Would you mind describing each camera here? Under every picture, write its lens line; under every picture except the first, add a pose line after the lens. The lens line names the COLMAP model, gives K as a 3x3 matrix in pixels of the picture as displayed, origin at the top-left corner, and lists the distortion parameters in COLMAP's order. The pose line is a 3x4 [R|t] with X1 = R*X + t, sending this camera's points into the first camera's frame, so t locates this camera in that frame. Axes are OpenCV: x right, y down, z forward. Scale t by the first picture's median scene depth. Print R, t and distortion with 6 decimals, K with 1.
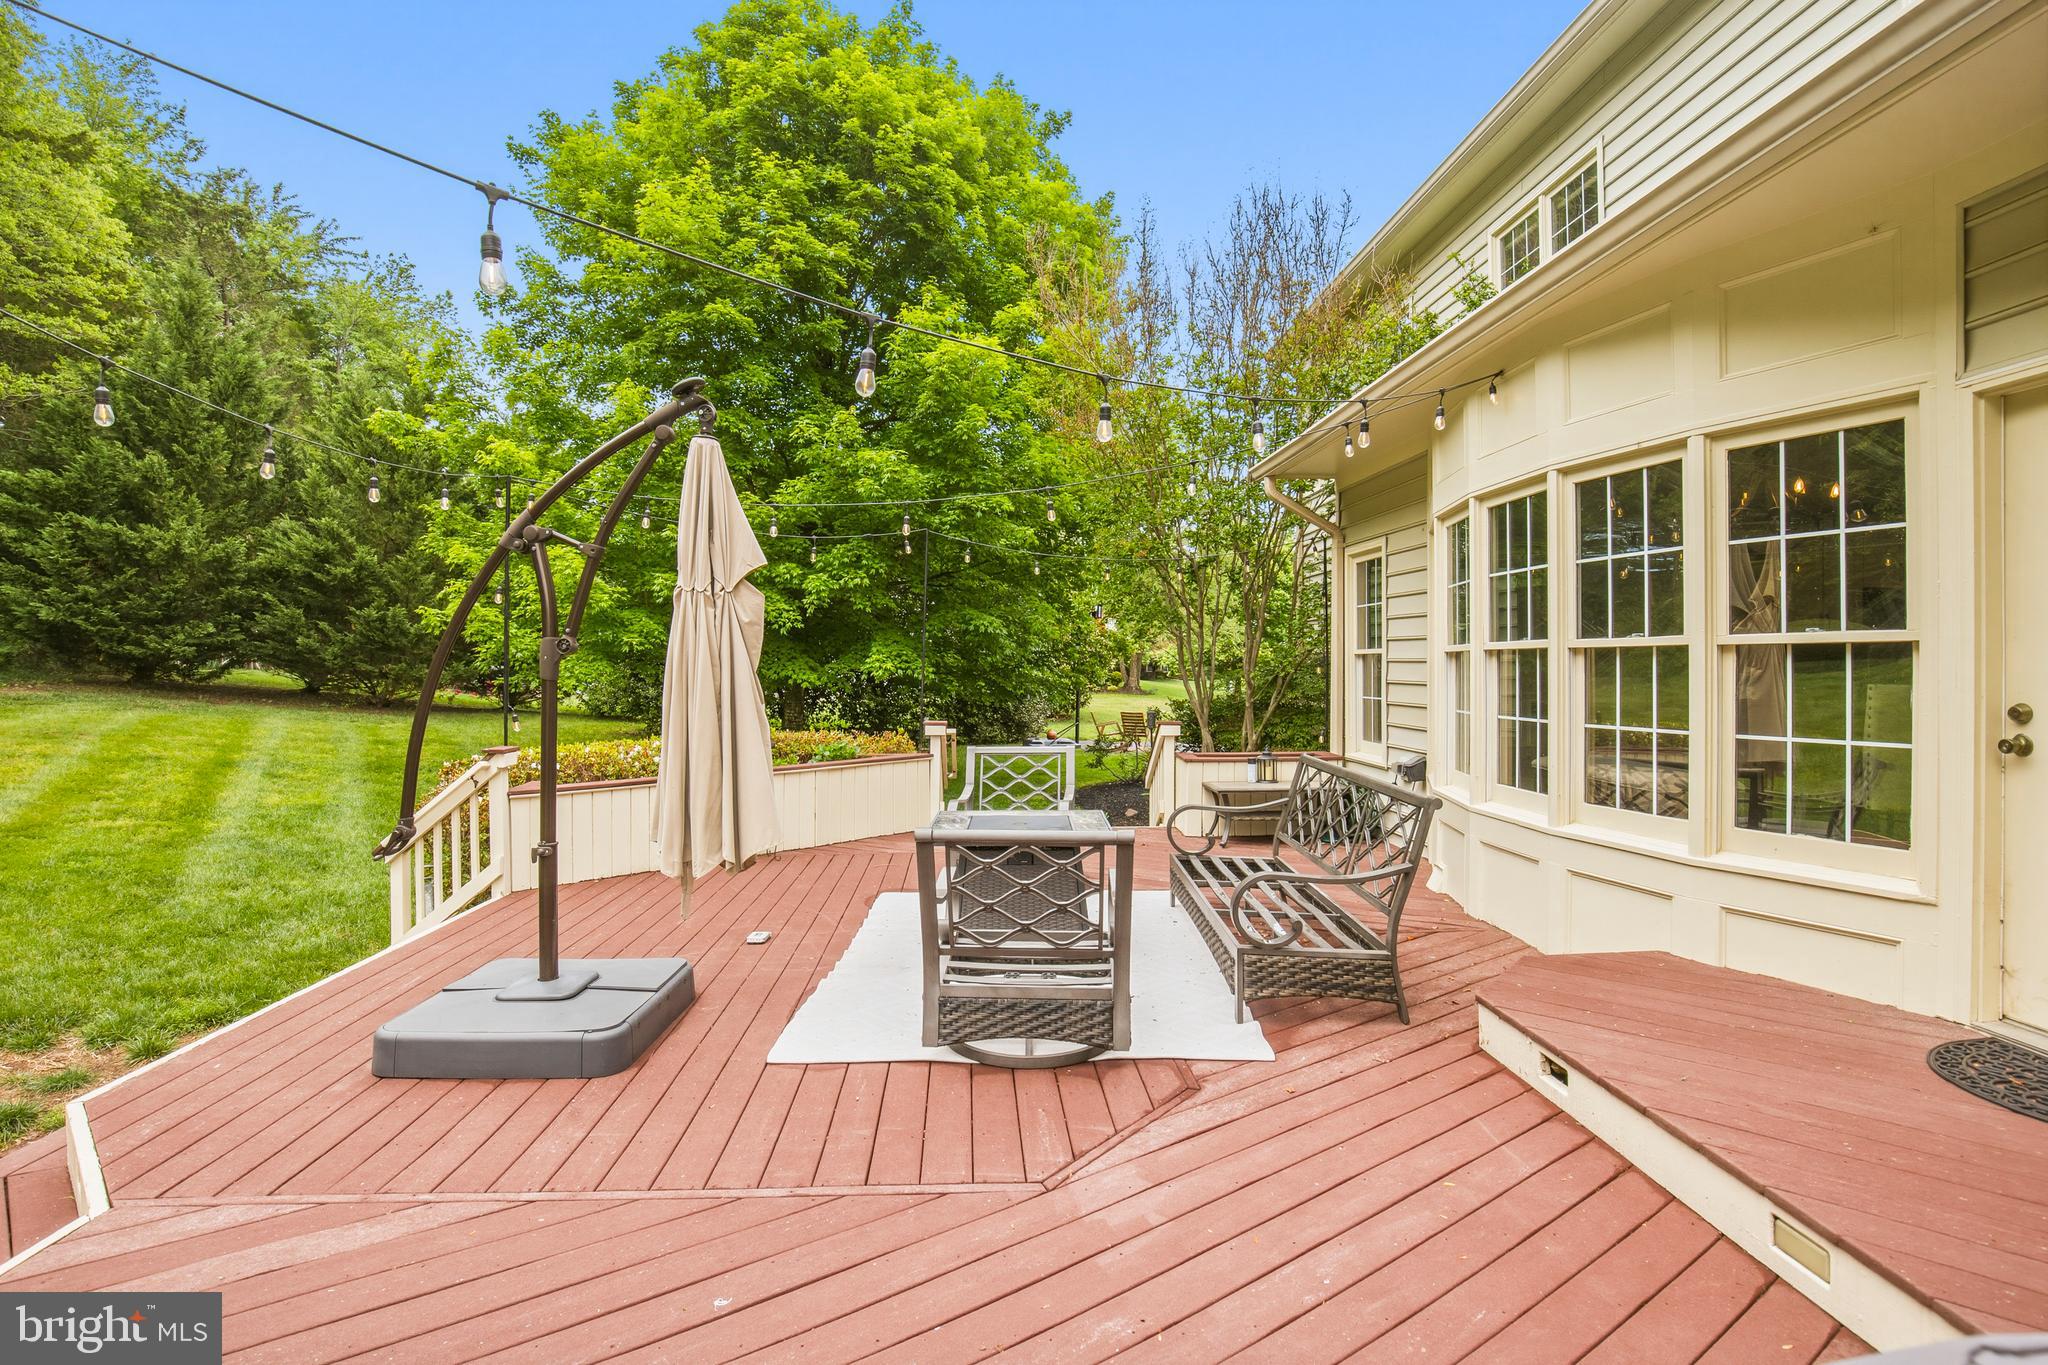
lens RADIAL K [[964.8, 0, 1024.0], [0, 964.8, 682.5], [0, 0, 1]] dist [0.000034, 0.000022]
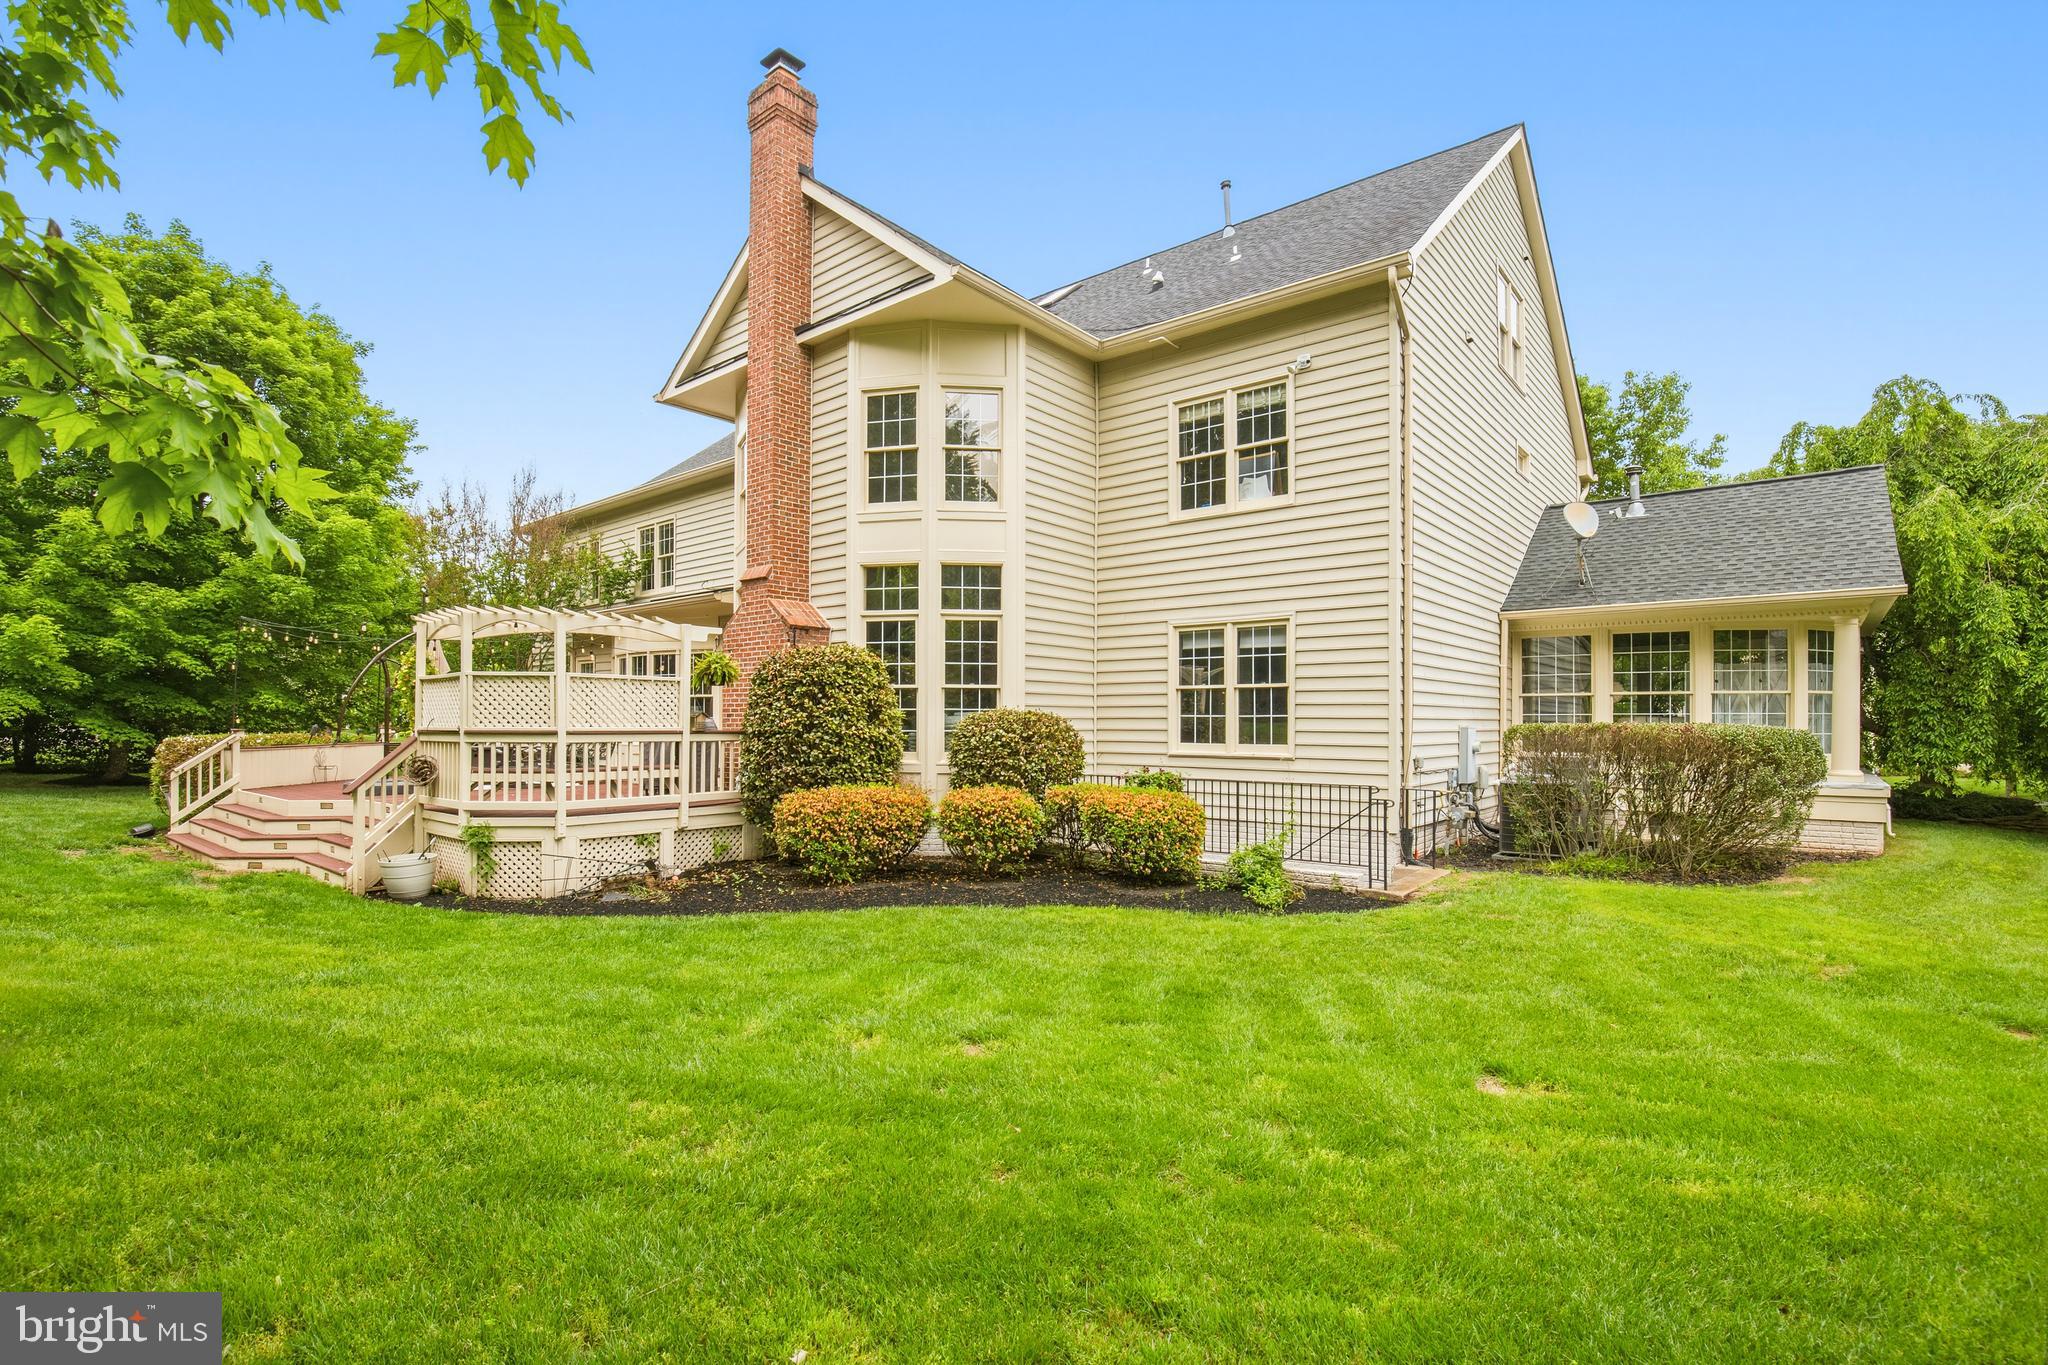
lens RADIAL K [[941.0, 0, 1021.2], [0, 941.0, 718.3], [0, 0, 1]] dist [-0.003633, -0.000383]
pose [[0.685905, 0.004941, 0.727675, -0.464943], [0.008844, 0.999846, -0.015126, 0.044855], [-0.727638, 0.016810, 0.685756, -1.069823]]
